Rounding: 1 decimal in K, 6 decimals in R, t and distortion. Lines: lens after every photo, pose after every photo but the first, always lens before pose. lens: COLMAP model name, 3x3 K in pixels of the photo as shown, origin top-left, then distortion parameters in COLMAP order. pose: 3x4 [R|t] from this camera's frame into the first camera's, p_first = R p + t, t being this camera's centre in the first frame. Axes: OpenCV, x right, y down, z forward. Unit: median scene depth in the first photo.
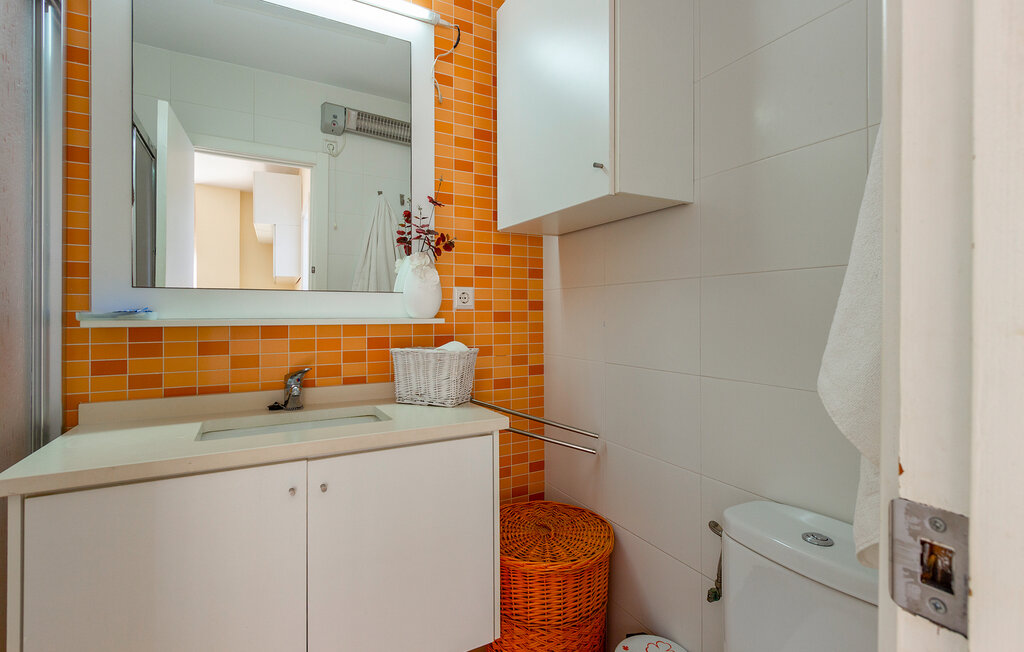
lens RADIAL K [[492.0, 0, 516.5], [0, 492.0, 328.7], [0, 0, 1]] dist [-0.000754, 0.000015]
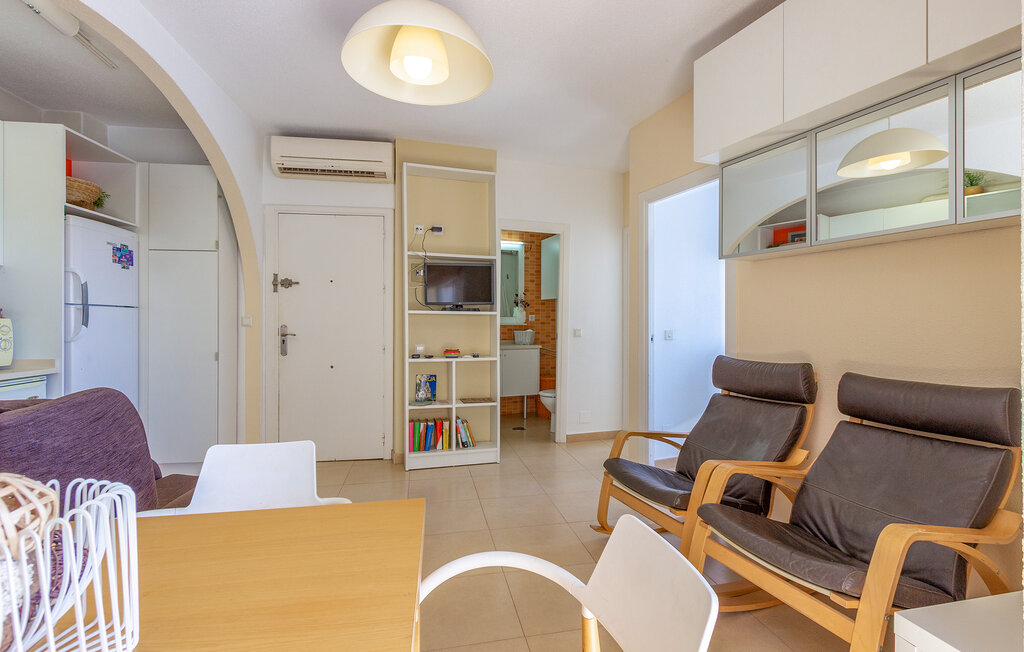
lens RADIAL K [[492.0, 0, 516.5], [0, 492.0, 328.7], [0, 0, 1]] dist [-0.000754, 0.000015]
pose [[0.990258, 0.004139, -0.139181, 0.296683], [-0.005705, 0.999925, -0.010857, 0.058945], [0.139125, 0.011545, 0.990207, -2.706021]]
